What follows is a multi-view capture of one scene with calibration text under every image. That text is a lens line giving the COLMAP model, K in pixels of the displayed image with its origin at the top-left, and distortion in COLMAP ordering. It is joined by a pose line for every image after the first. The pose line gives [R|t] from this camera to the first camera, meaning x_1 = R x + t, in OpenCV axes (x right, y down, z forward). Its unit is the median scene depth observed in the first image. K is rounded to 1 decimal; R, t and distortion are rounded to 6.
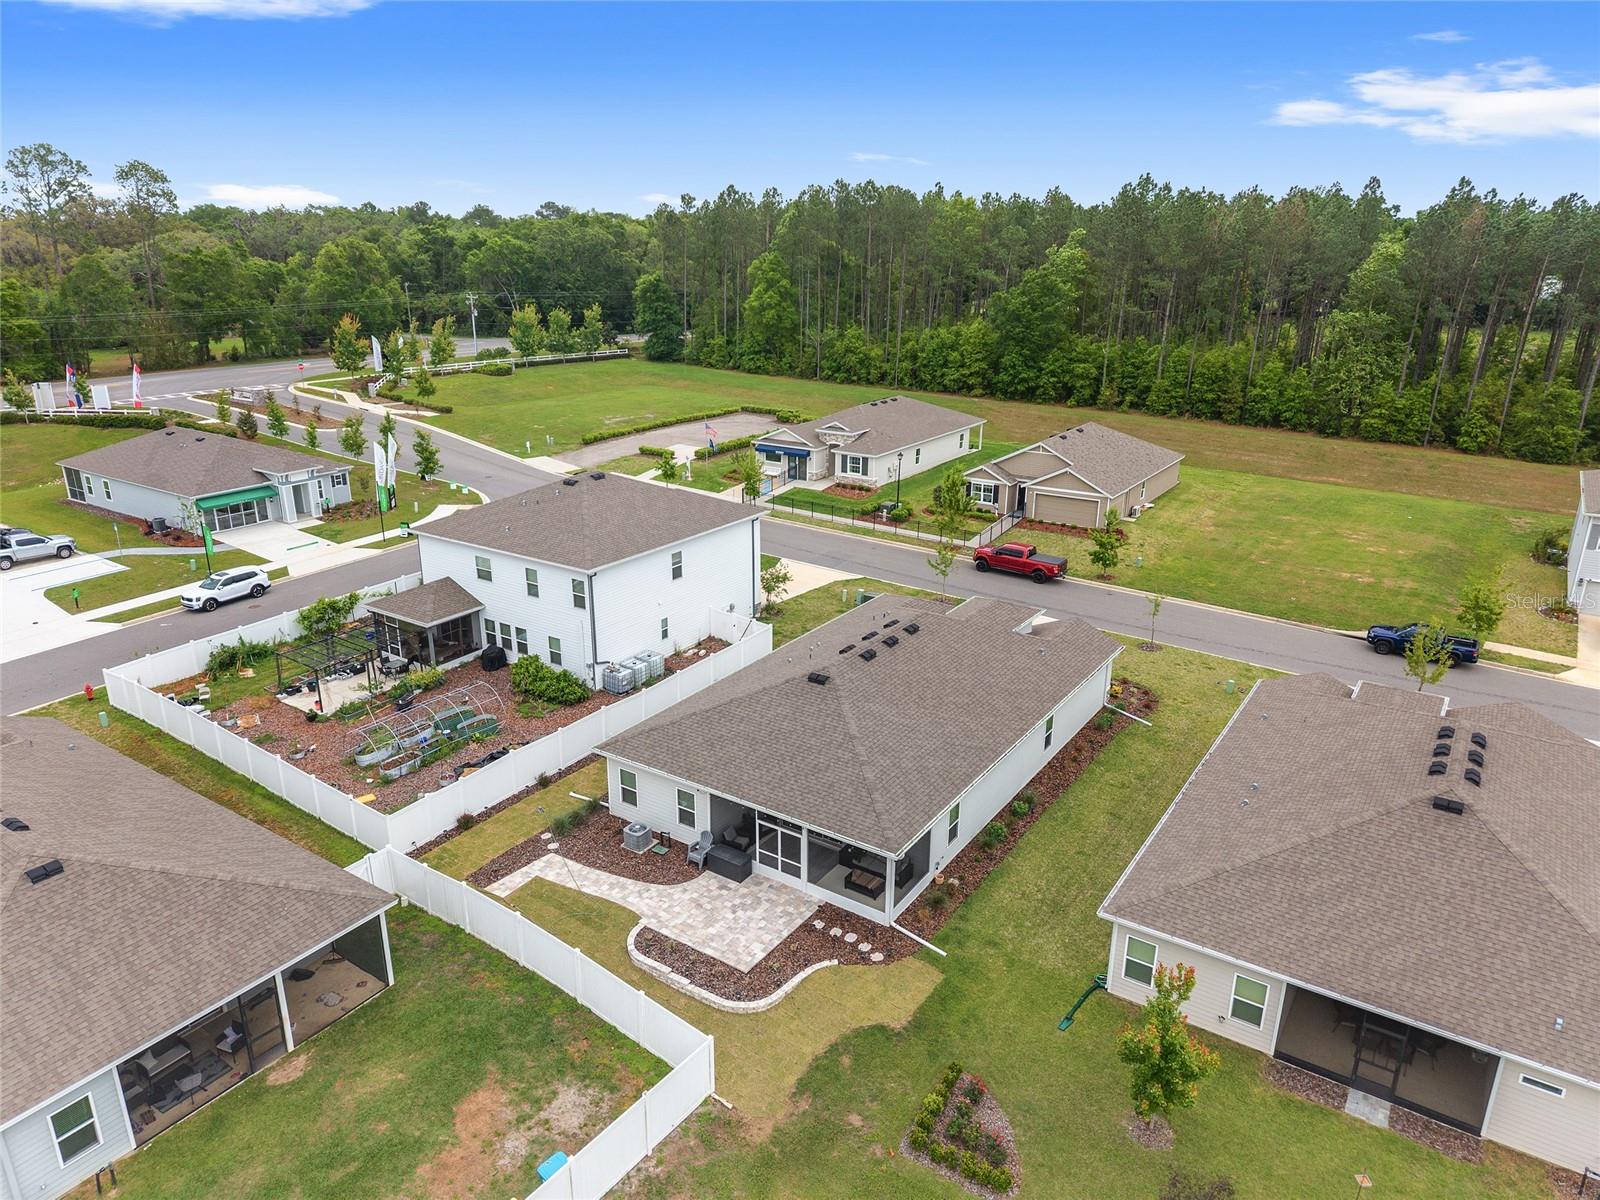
lens RADIAL K [[1066.4, 0, 788.9], [0, 1066.4, 603.2], [0, 0, 1]] dist [0.033322, -0.033352]
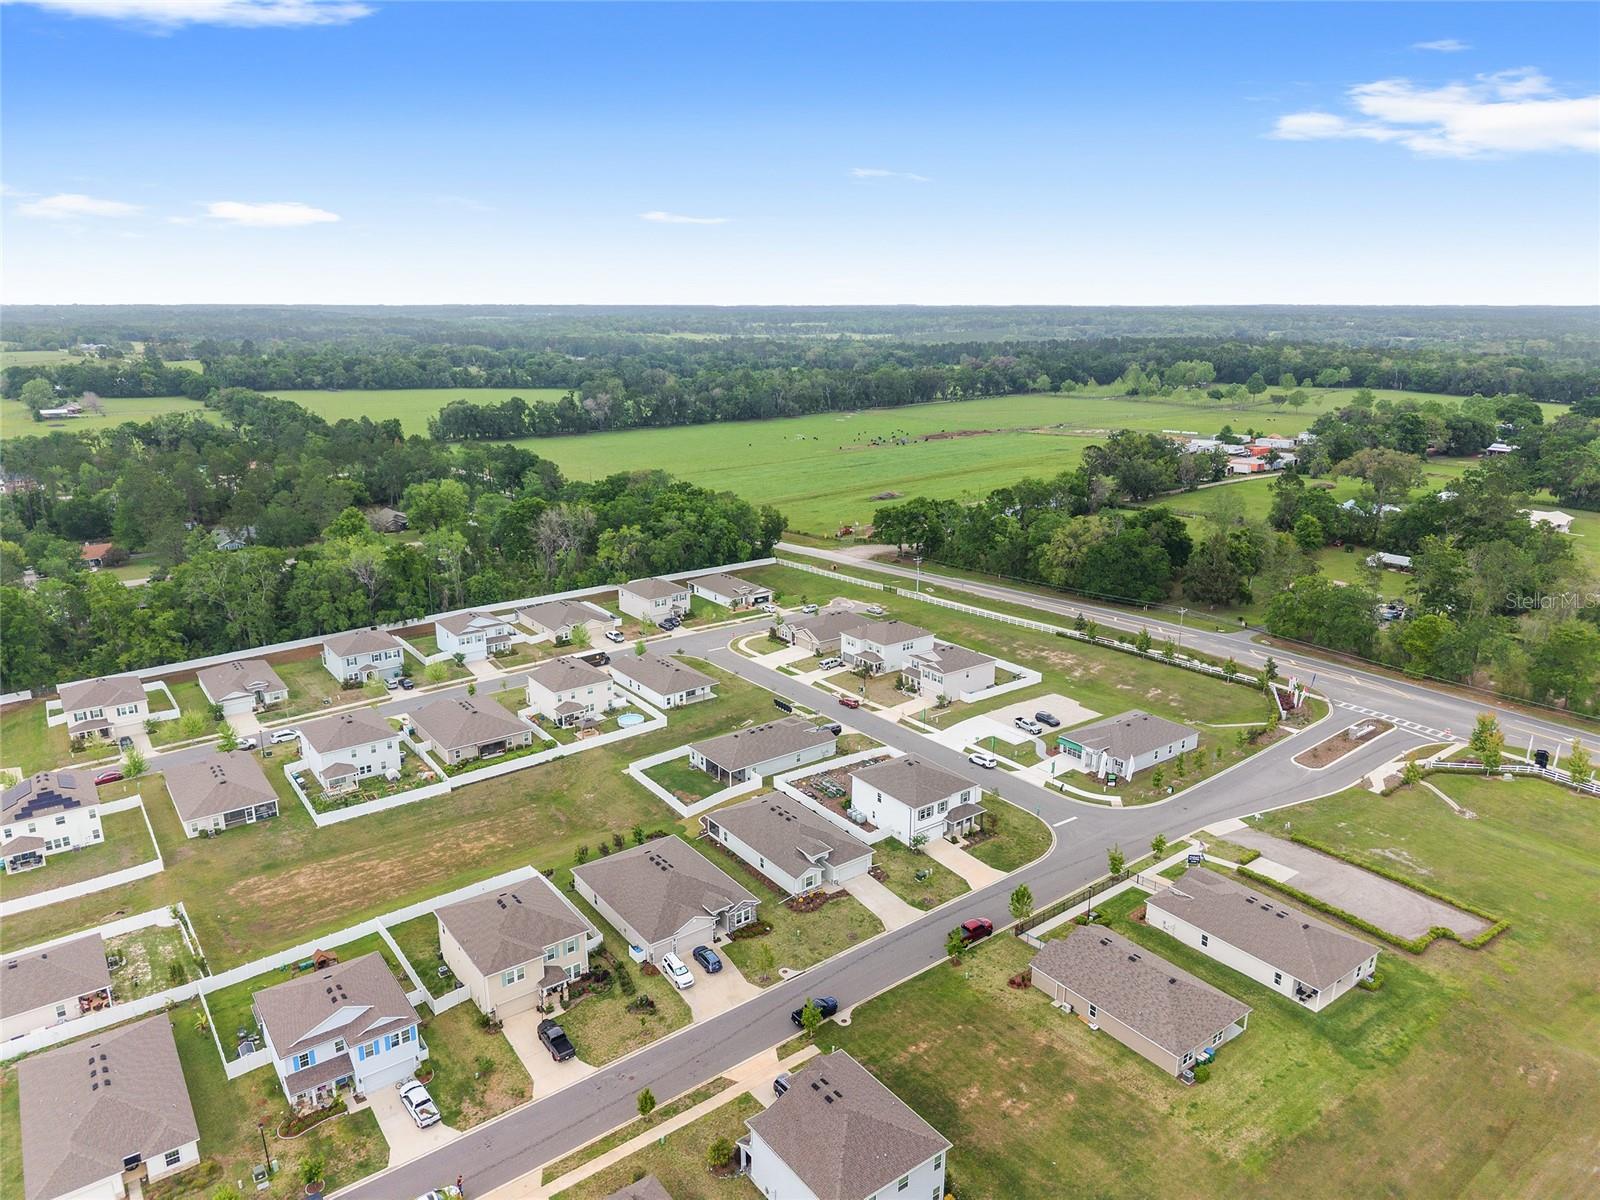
lens RADIAL K [[1066.4, 0, 787.1], [0, 1066.4, 597.4], [0, 0, 1]] dist [0.033322, -0.033352]
pose [[-0.330210, 0.251625, -0.909751, 2.455910], [-0.307934, 0.882365, 0.355821, -1.461636], [0.892266, 0.397638, -0.213882, 1.202697]]
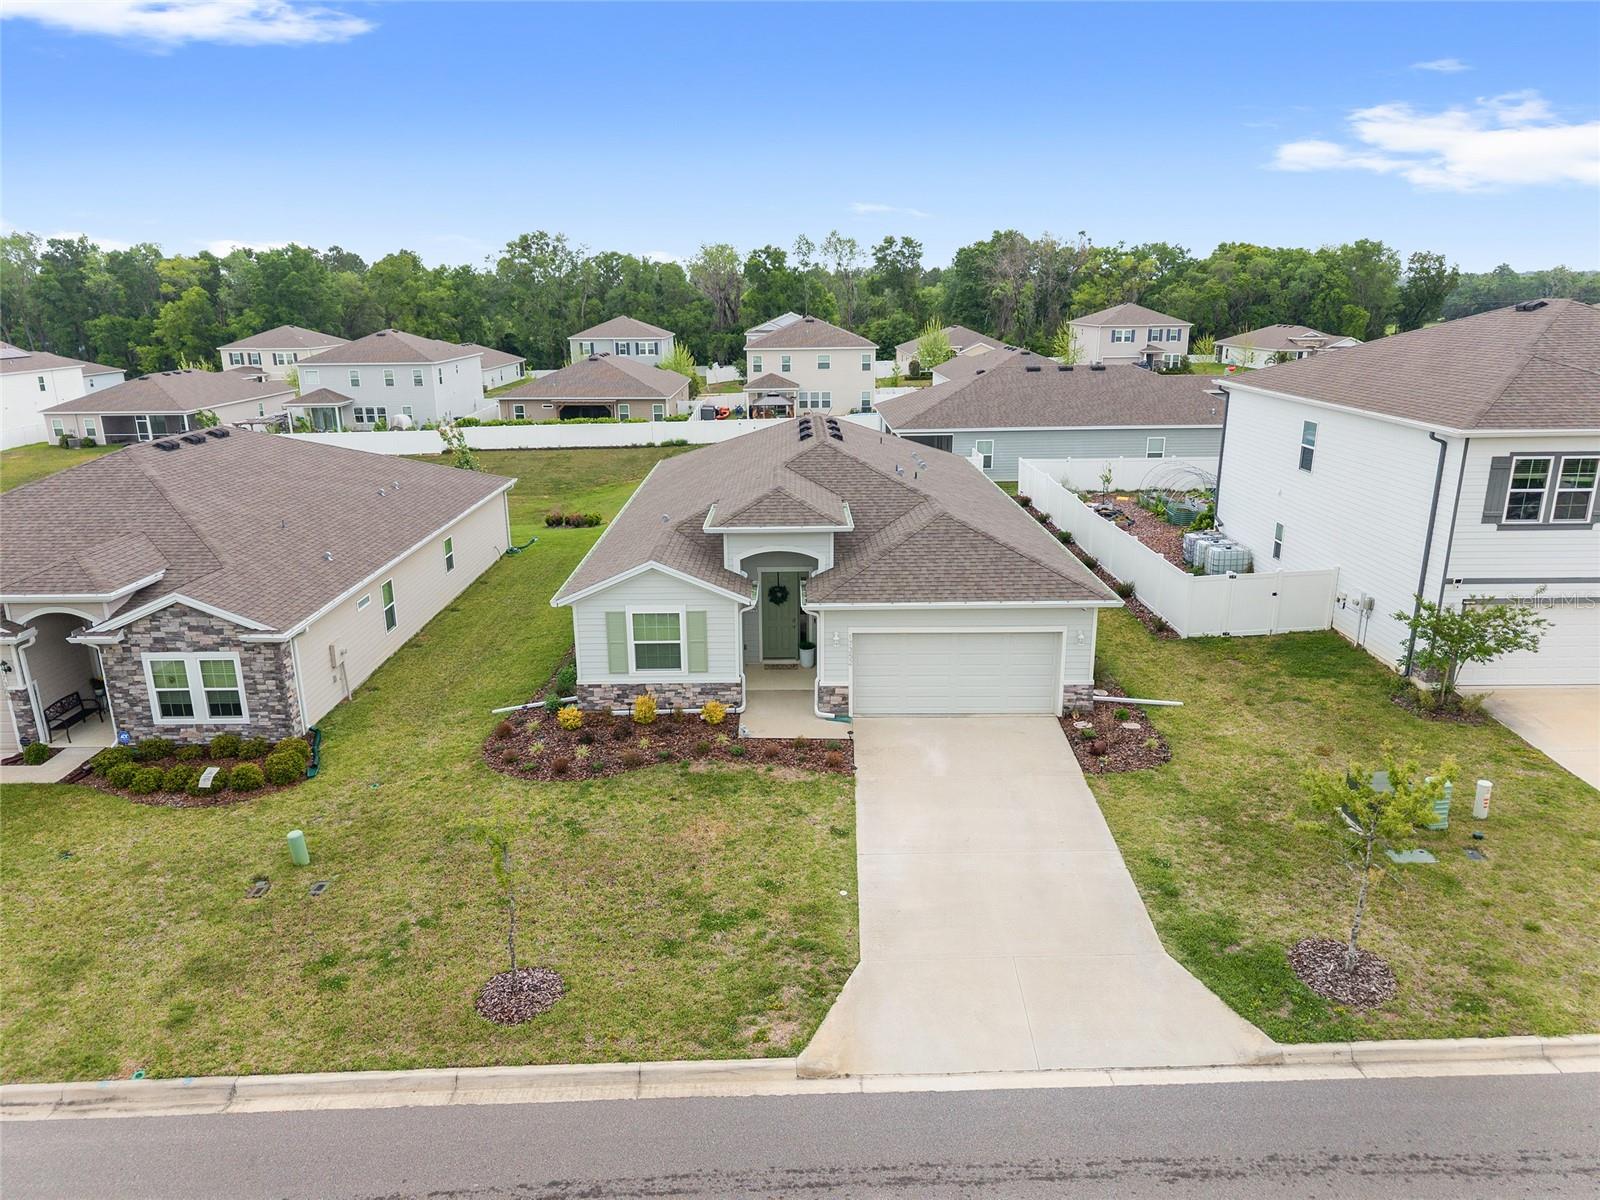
lens RADIAL K [[1066.4, 0, 790.8], [0, 1066.4, 599.3], [0, 0, 1]] dist [0.033322, -0.033352]
pose [[-0.824298, 0.164084, -0.541858, 0.463318], [-0.174786, 0.836576, 0.519222, -0.224037], [0.538501, 0.522703, -0.660908, 1.308216]]
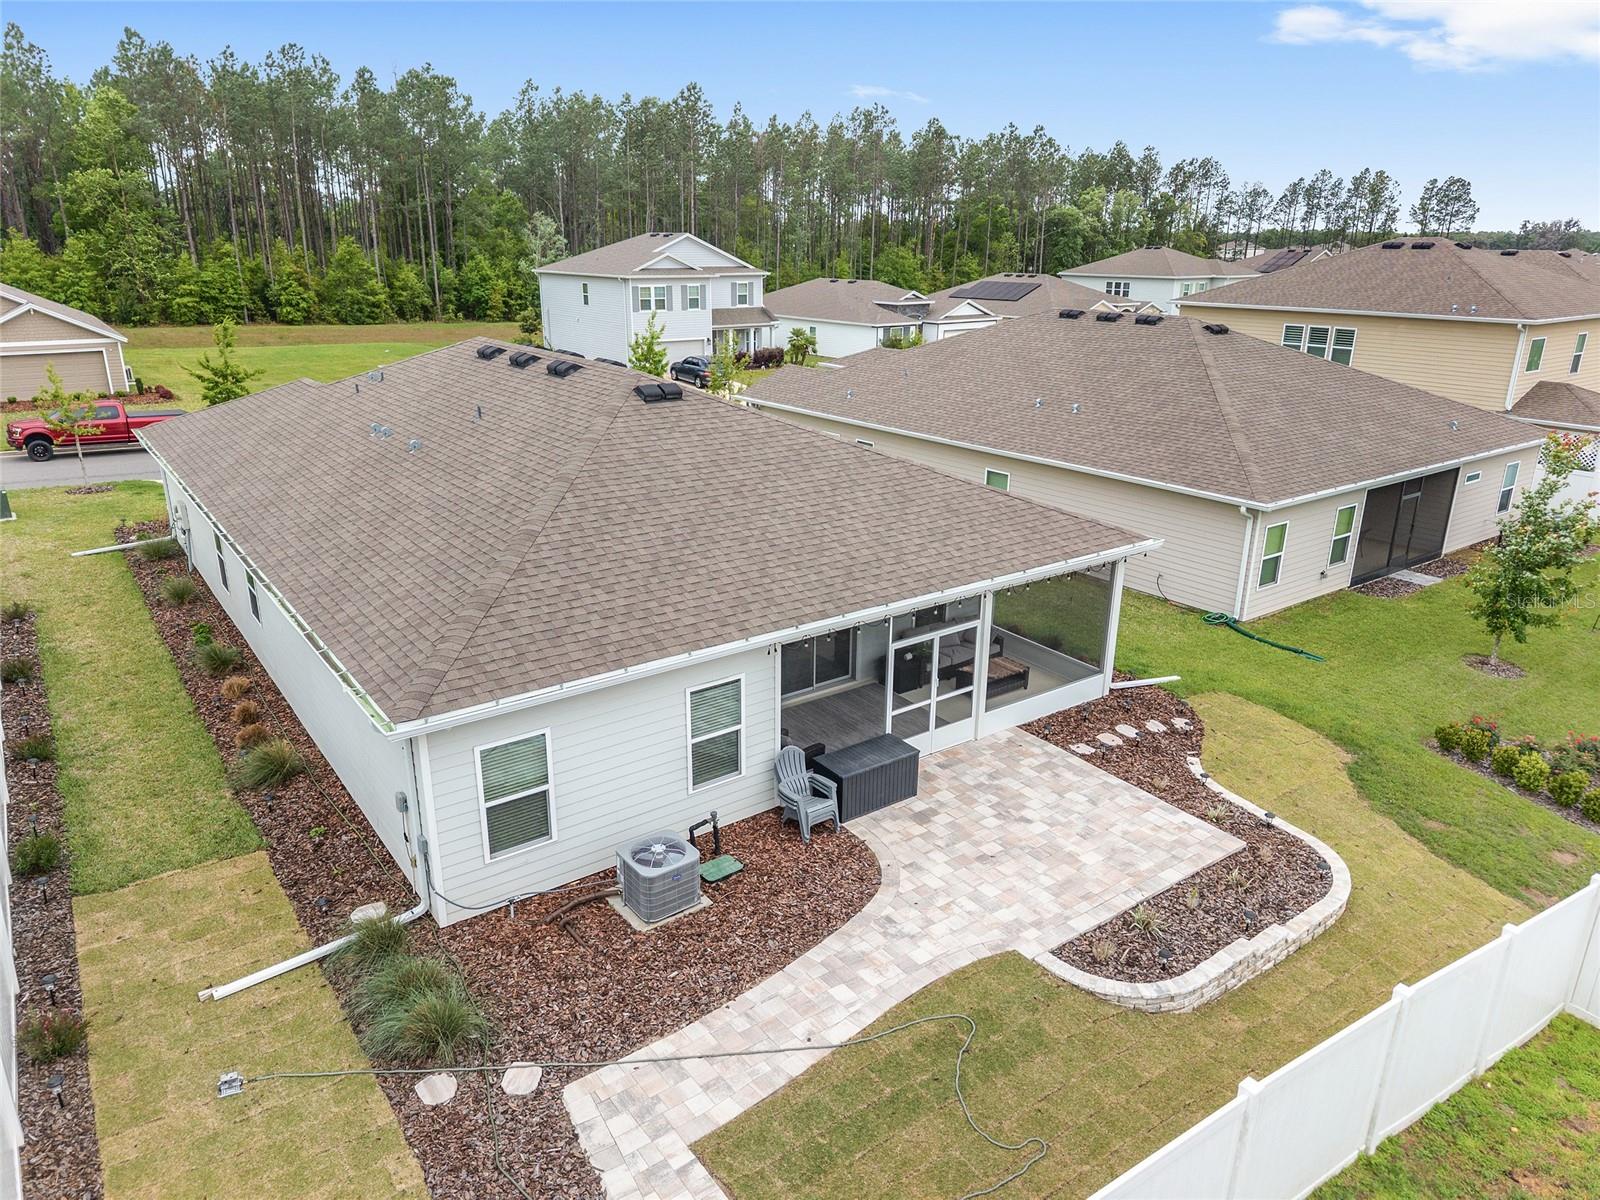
lens RADIAL K [[1066.4, 0, 786.9], [0, 1066.4, 604.0], [0, 0, 1]] dist [0.033322, -0.033352]
pose [[0.340052, -0.305268, 0.889481, -0.293323], [0.302013, 0.931194, 0.204123, 0.059705], [-0.890591, 0.199222, 0.408849, 0.591352]]
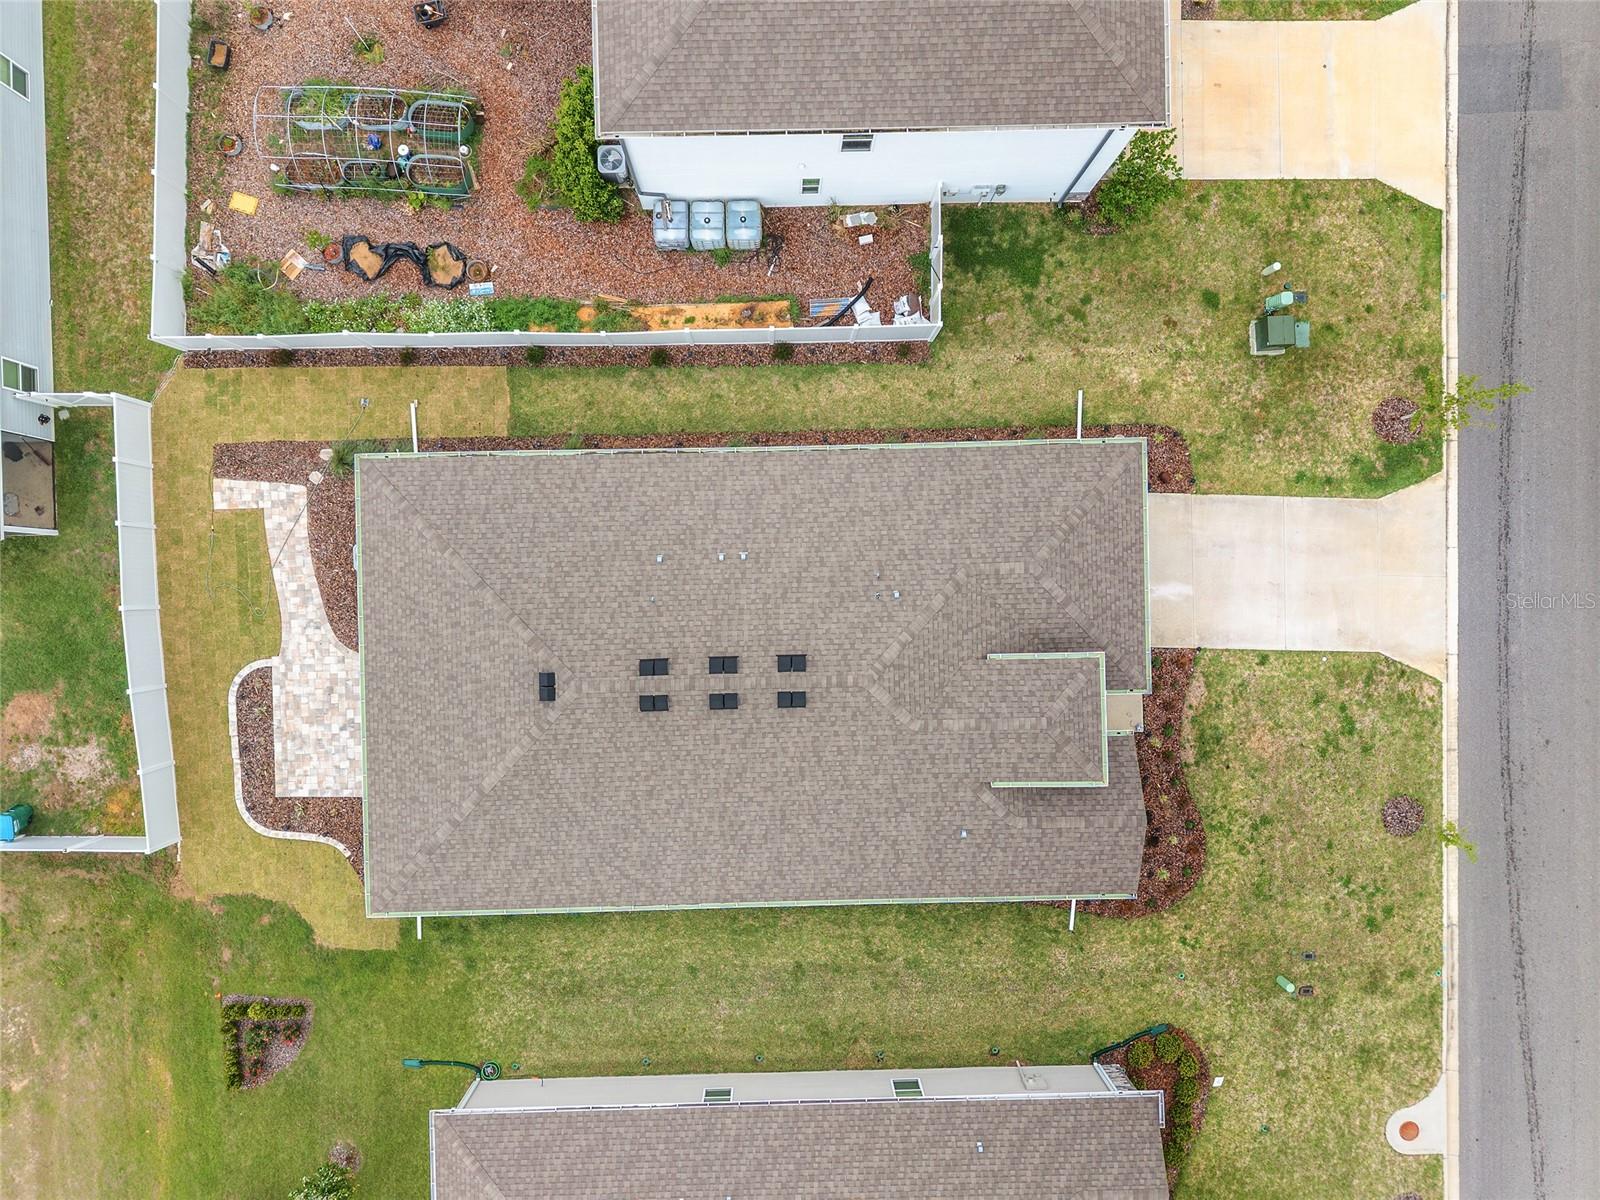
lens RADIAL K [[1066.4, 0, 807.8], [0, 1066.4, 608.3], [0, 0, 1]] dist [0.033322, -0.033352]
pose [[0.583309, 0.812175, 0.011013, 0.060799], [-0.274516, 0.184362, 0.943743, -0.488244], [0.764455, -0.553518, 0.330495, 0.702818]]
